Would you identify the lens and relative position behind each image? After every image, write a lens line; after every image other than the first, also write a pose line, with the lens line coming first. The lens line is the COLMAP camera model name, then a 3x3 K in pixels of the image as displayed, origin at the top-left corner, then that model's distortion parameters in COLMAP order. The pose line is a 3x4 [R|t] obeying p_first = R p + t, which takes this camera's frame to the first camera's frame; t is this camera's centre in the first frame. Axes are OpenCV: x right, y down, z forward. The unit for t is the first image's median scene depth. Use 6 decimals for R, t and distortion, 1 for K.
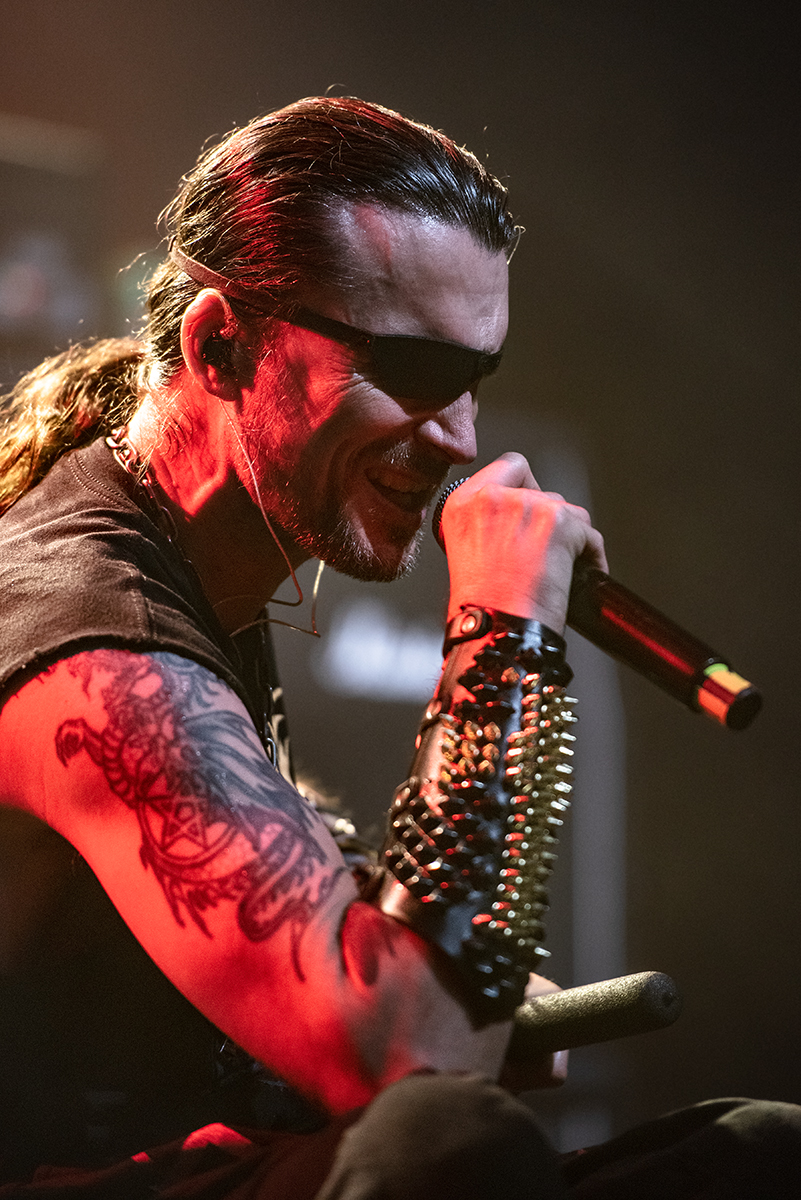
lens RADIAL K [[6867.6, 0, 400.5], [0, 6867.6, 600.0], [0, 0, 1]] dist [17.785768, -0.647152]
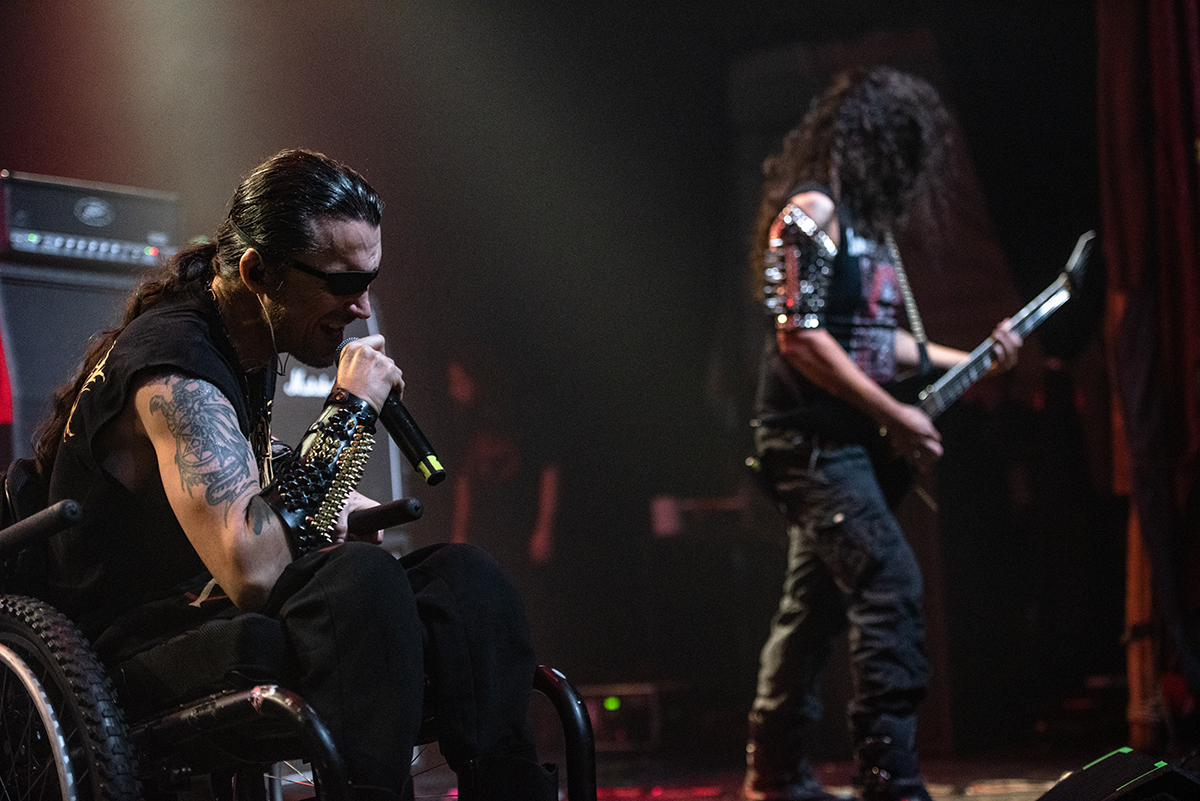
lens RADIAL K [[2473.8, 0, 600.0], [0, 2473.8, 400.5], [0, 0, 1]] dist [-0.046934, -0.115585]
pose [[0.976821, 0.185149, 0.107428, 0.007866], [-0.184354, 0.982706, -0.017368, 0.006485], [-0.108786, -0.002839, 0.994061, 0.208124]]
